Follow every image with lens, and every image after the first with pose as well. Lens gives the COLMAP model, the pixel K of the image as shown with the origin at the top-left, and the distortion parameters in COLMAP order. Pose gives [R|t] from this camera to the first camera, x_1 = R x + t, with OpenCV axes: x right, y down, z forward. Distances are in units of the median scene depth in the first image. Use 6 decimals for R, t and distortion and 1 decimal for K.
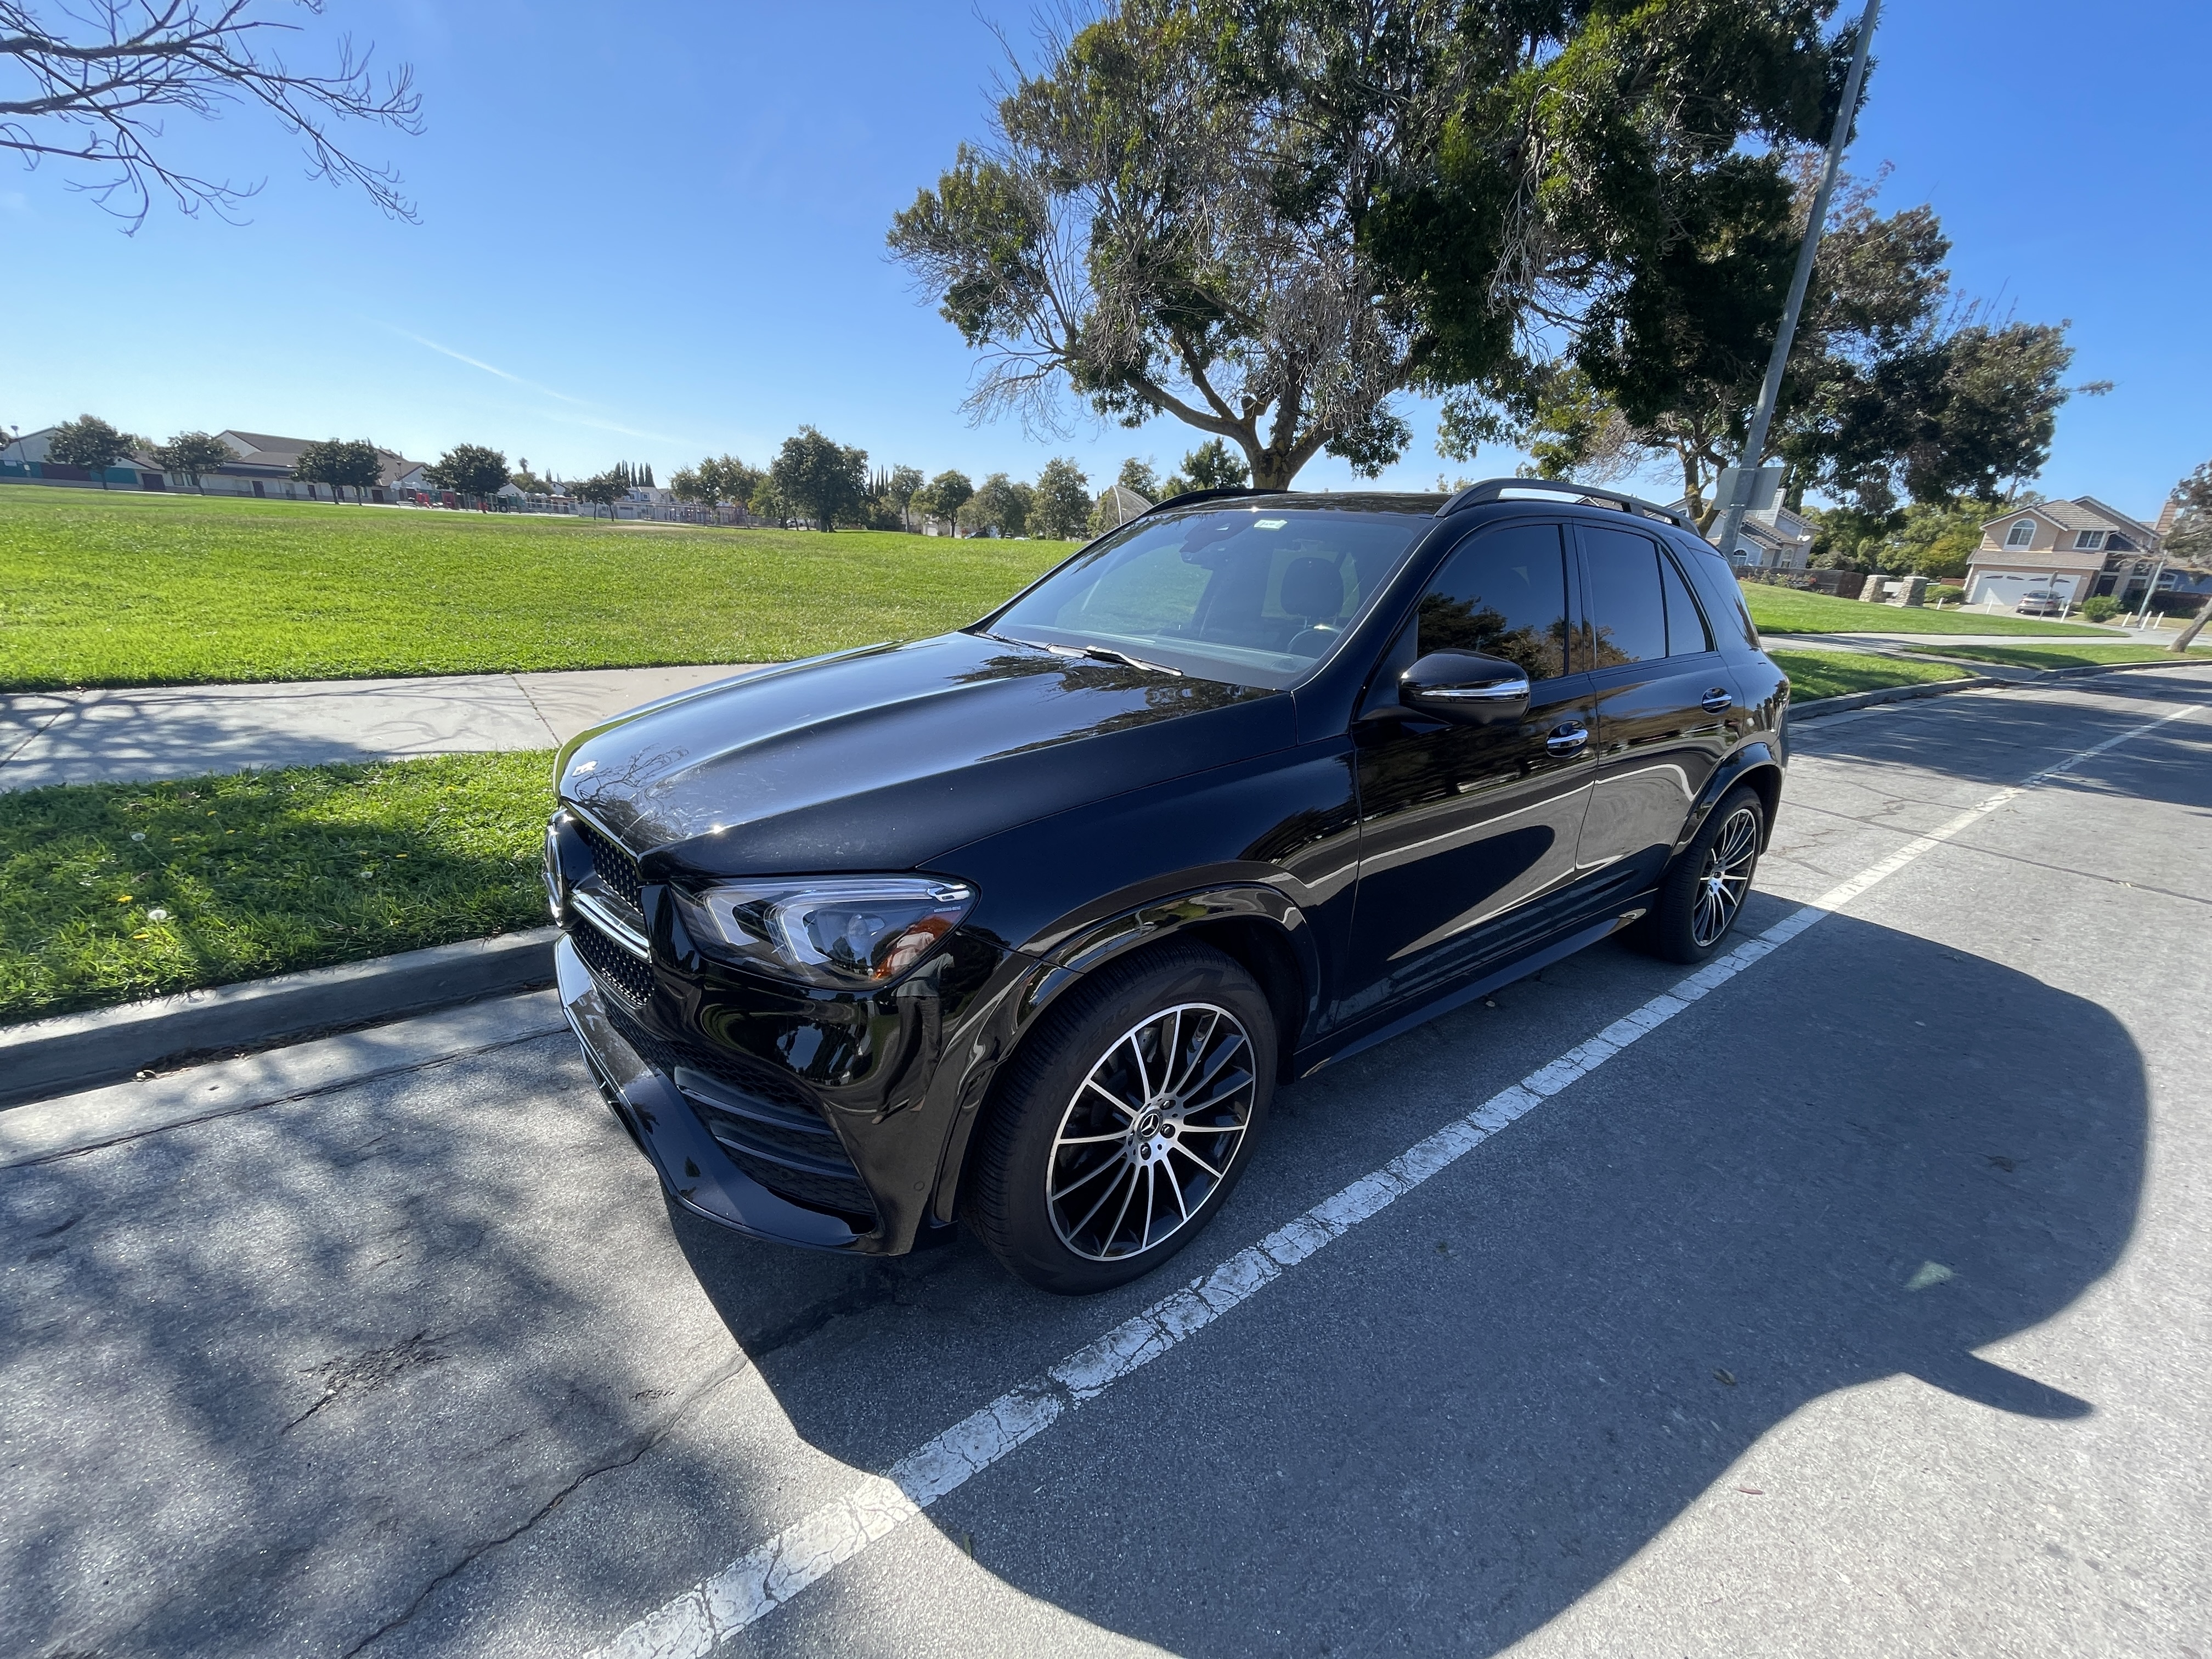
lens RADIAL K [[888.8, 0, 1100.3], [0, 888.8, 816.2], [0, 0, 1]] dist [-0.012425, 0.005195]
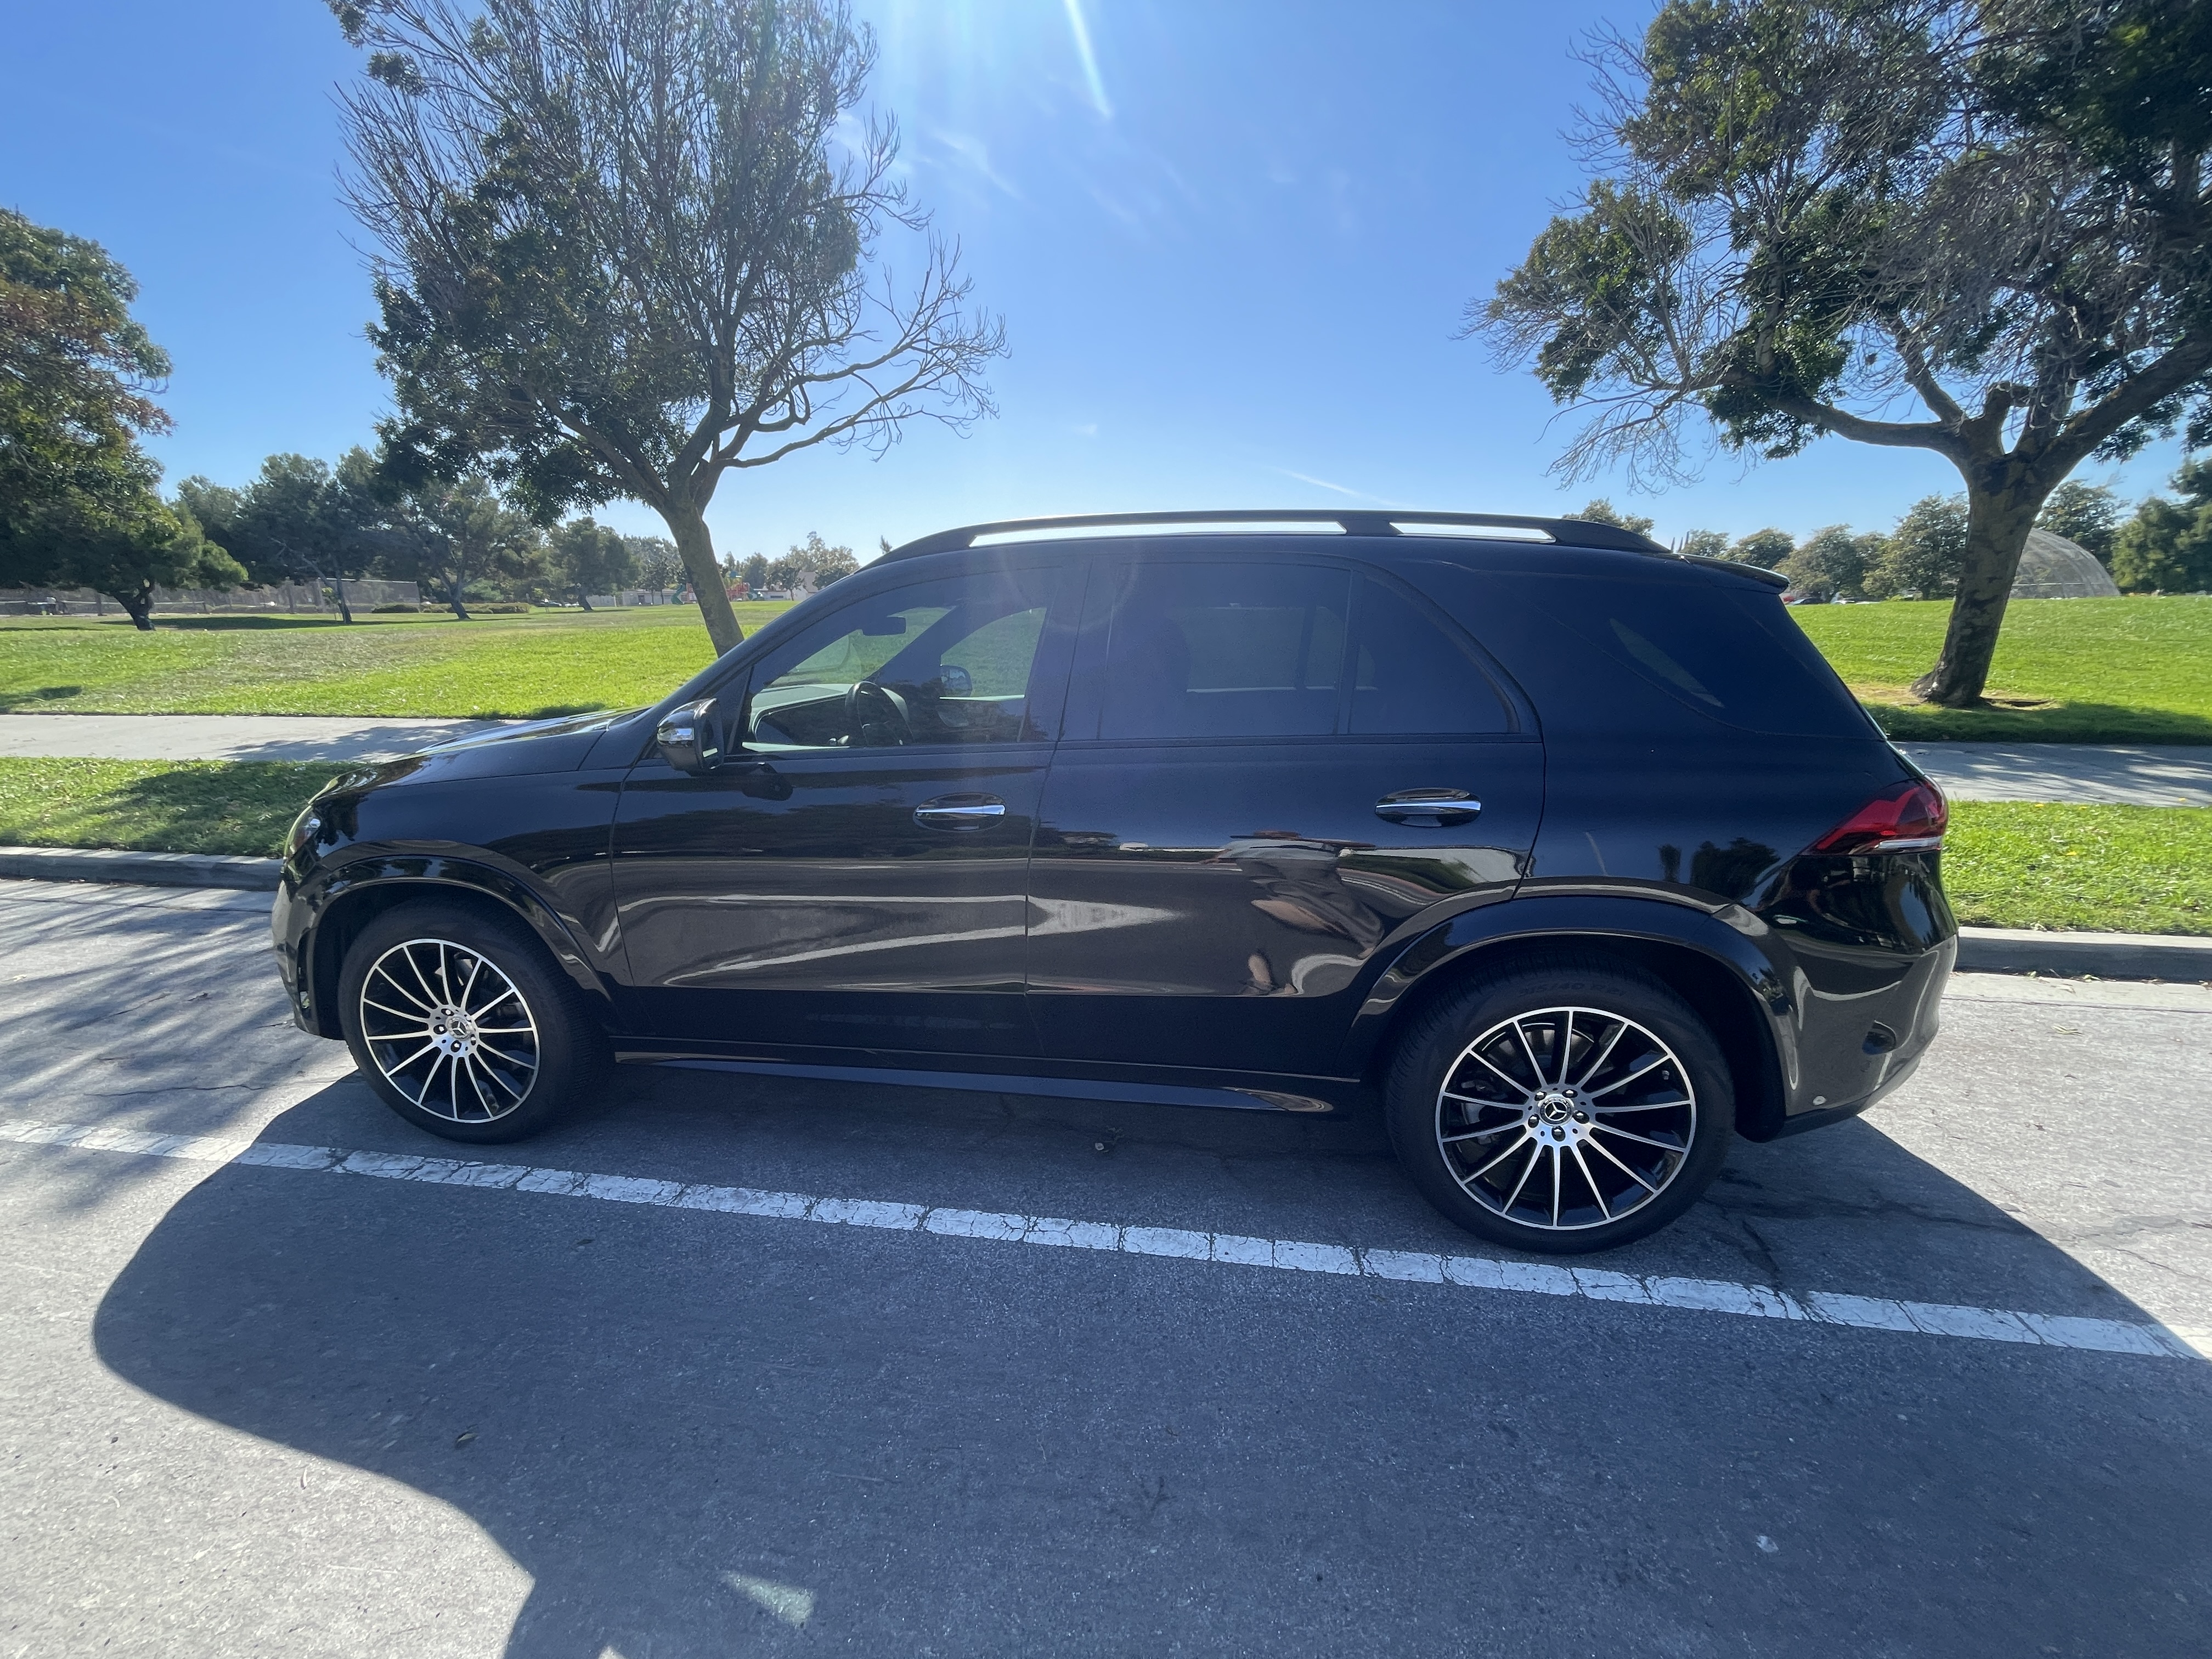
lens RADIAL K [[894.7, 0, 1113.4], [0, 894.7, 824.0], [0, 0, 1]] dist [-0.013786, 0.010398]
pose [[0.699640, 0.113836, -0.705369, 0.840578], [-0.170129, 0.985374, -0.009723, -0.063551], [0.693945, 0.126806, 0.708774, 0.330689]]
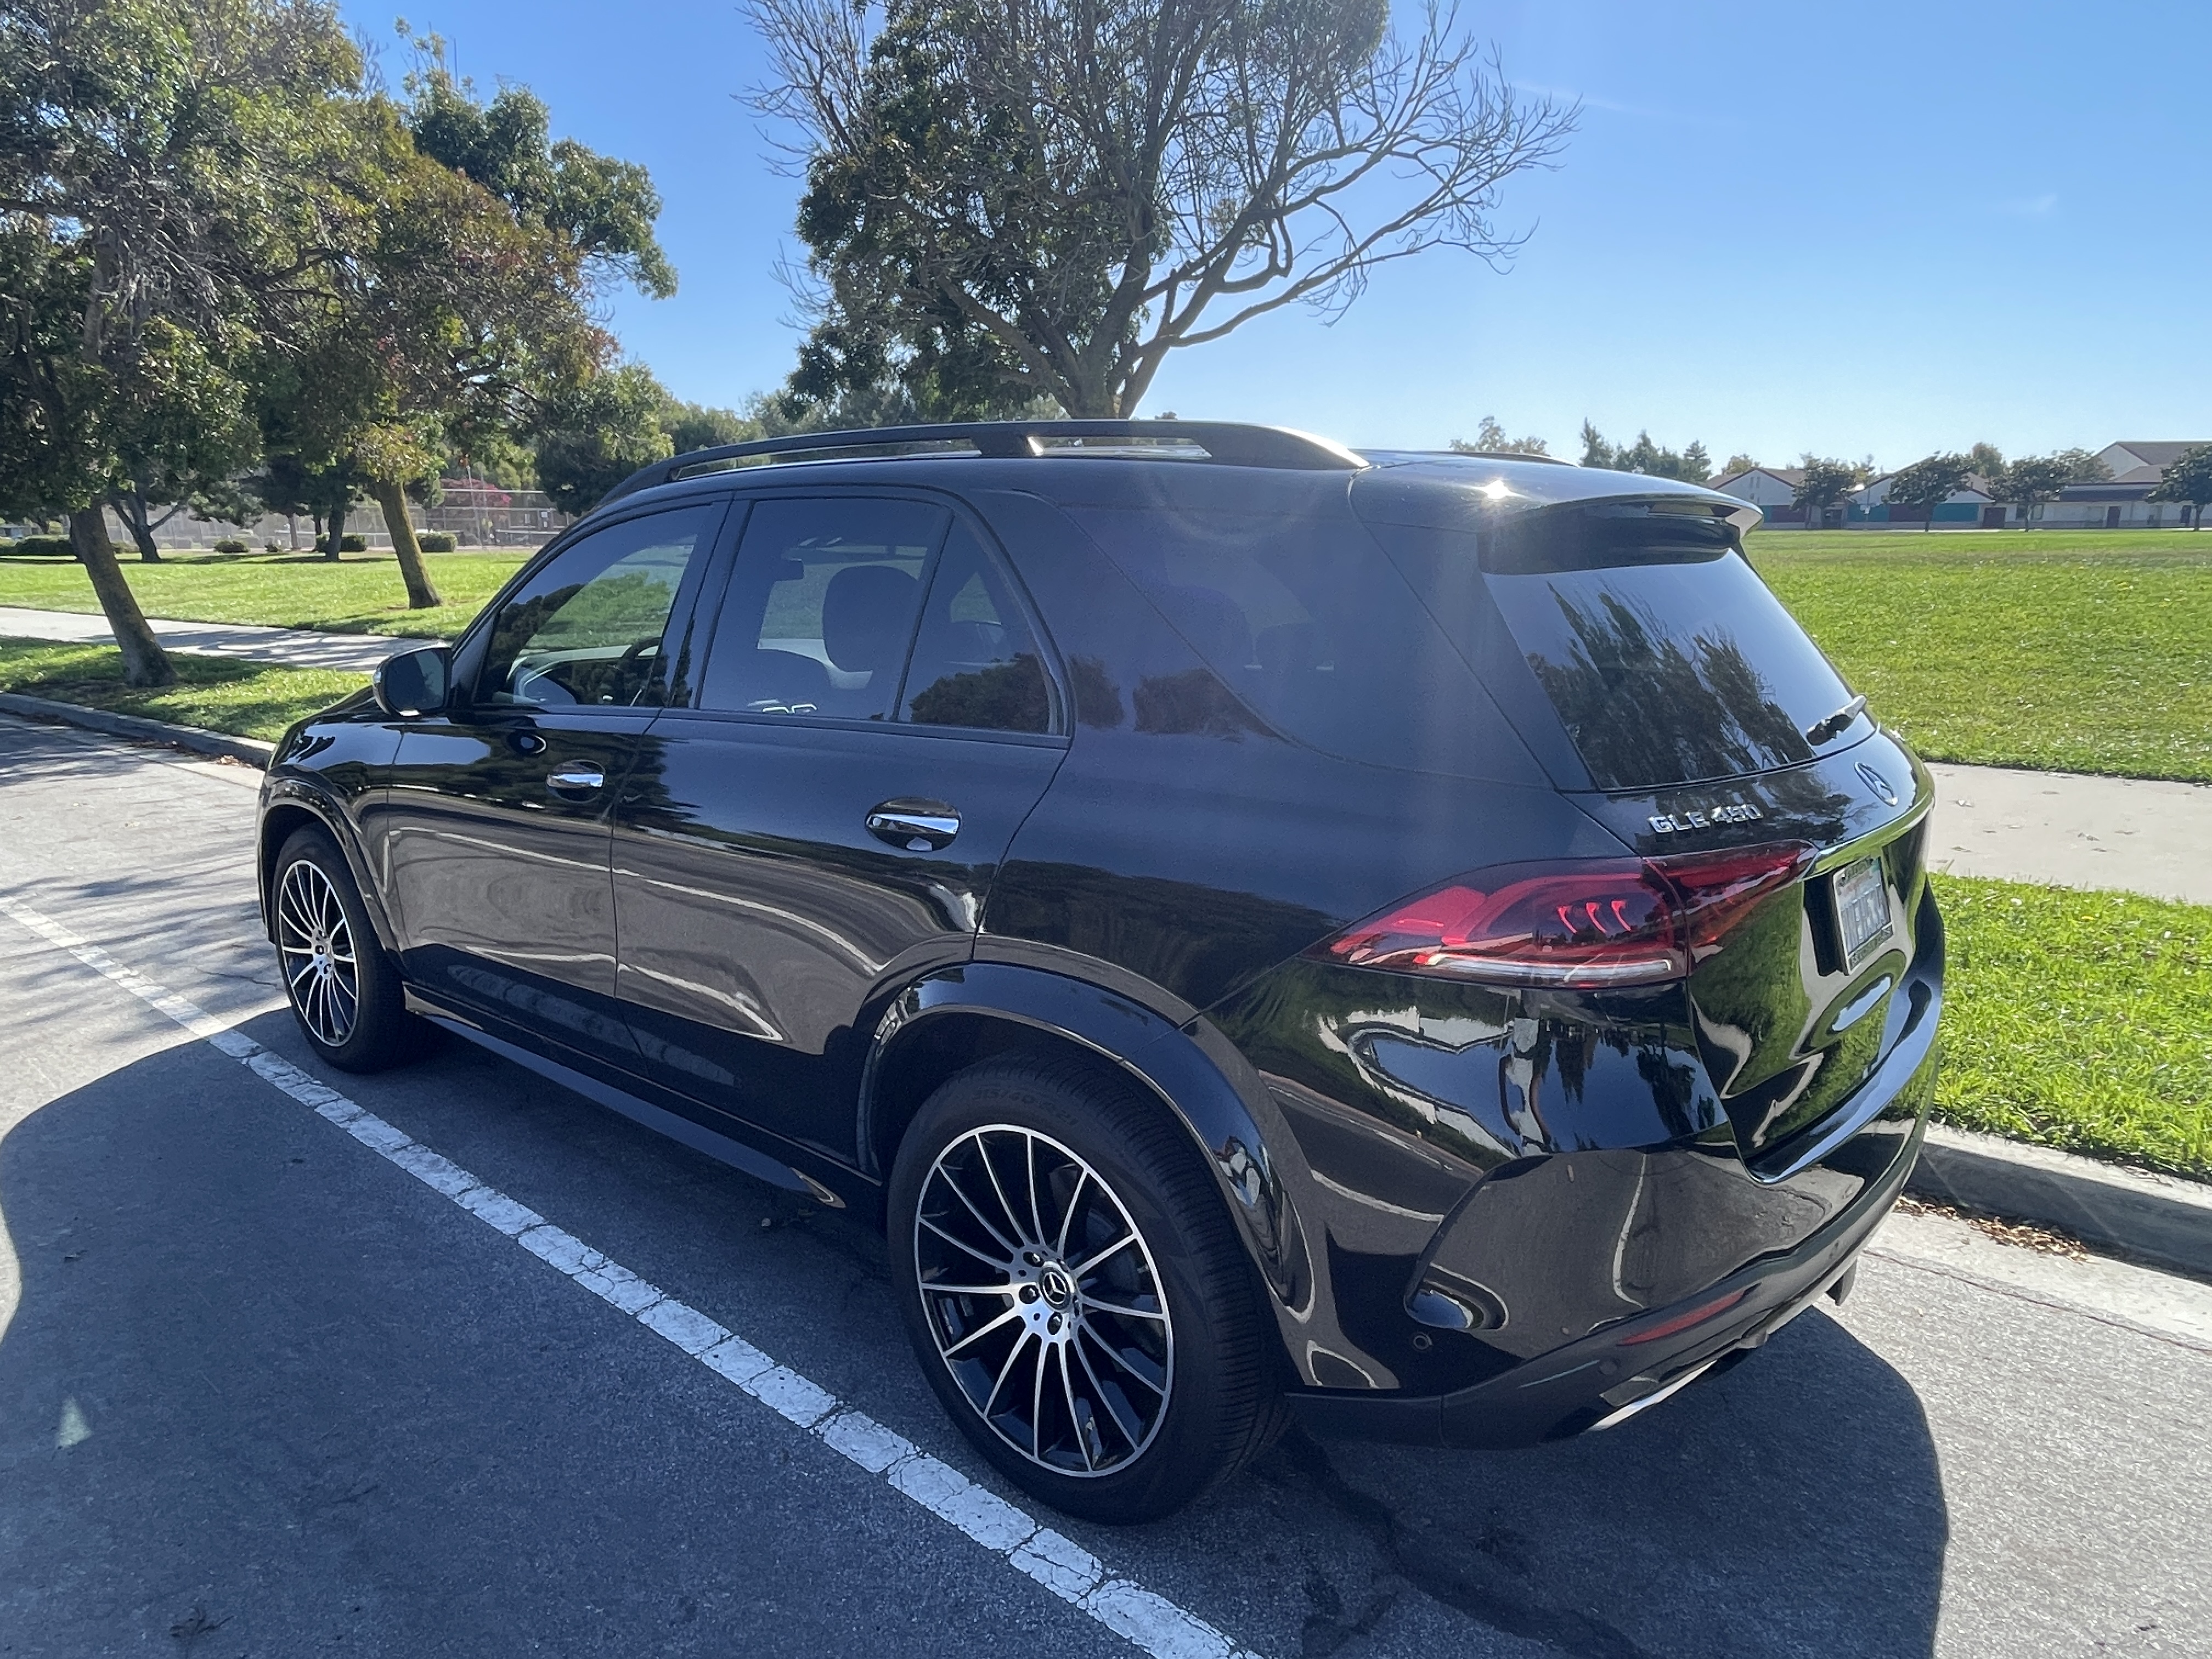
lens RADIAL K [[1417.3, 0, 1106.0], [0, 1417.3, 829.5], [0, 0, 1]] dist [0.022252, -0.022758]
pose [[0.199144, 0.143381, -0.969424, 1.234248], [-0.270232, 0.958918, 0.086315, -0.188376], [0.941975, 0.244780, 0.229709, 0.783744]]
